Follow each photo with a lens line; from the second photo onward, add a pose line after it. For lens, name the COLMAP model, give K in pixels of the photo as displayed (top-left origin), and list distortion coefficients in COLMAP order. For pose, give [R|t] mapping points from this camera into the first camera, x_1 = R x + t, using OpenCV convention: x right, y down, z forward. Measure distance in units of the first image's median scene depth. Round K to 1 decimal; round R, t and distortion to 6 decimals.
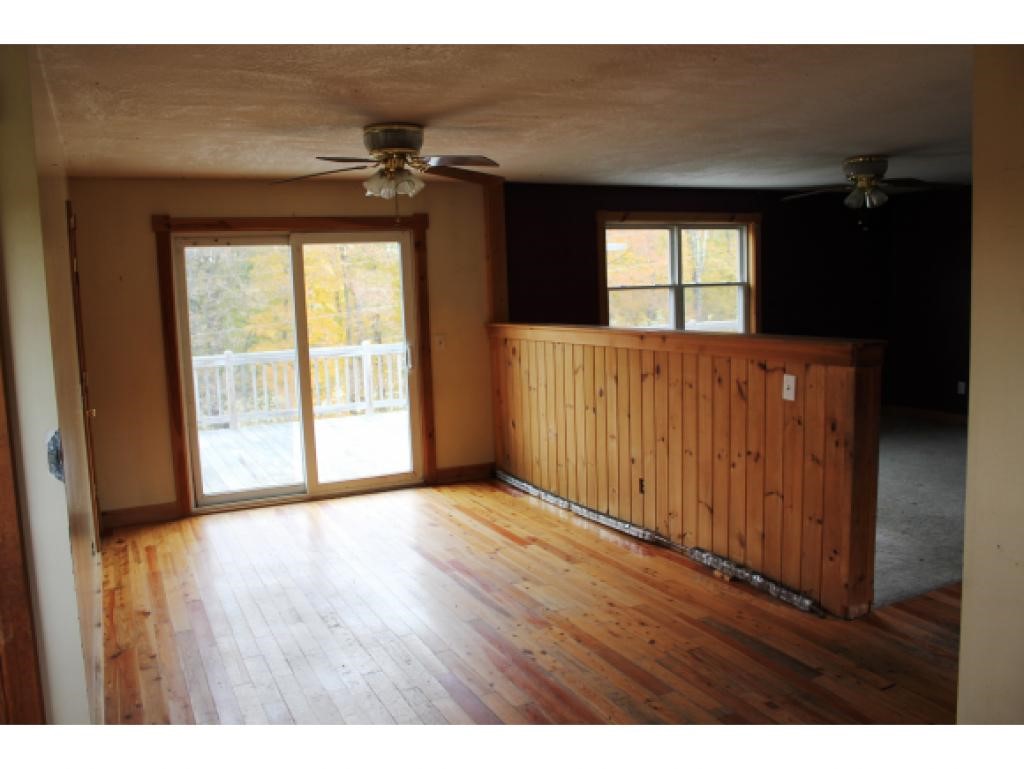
lens RADIAL K [[864.2, 0, 512.0], [0, 864.2, 384.5], [0, 0, 1]] dist [-0.000929, -0.003135]
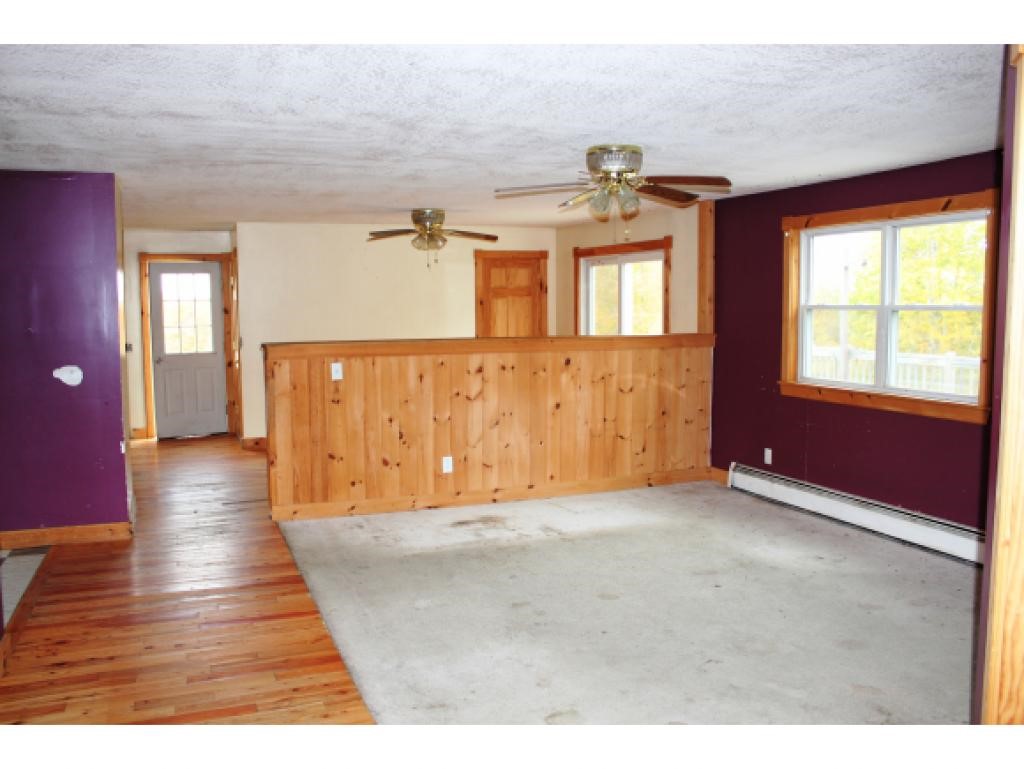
lens RADIAL K [[864.2, 0, 512.0], [0, 864.2, 384.5], [0, 0, 1]] dist [-0.000929, -0.003135]
pose [[-0.105751, 0.138519, -0.984698, 0.971211], [-0.095871, 0.984217, 0.148747, -0.137650], [0.989760, 0.110134, -0.090802, 0.828618]]
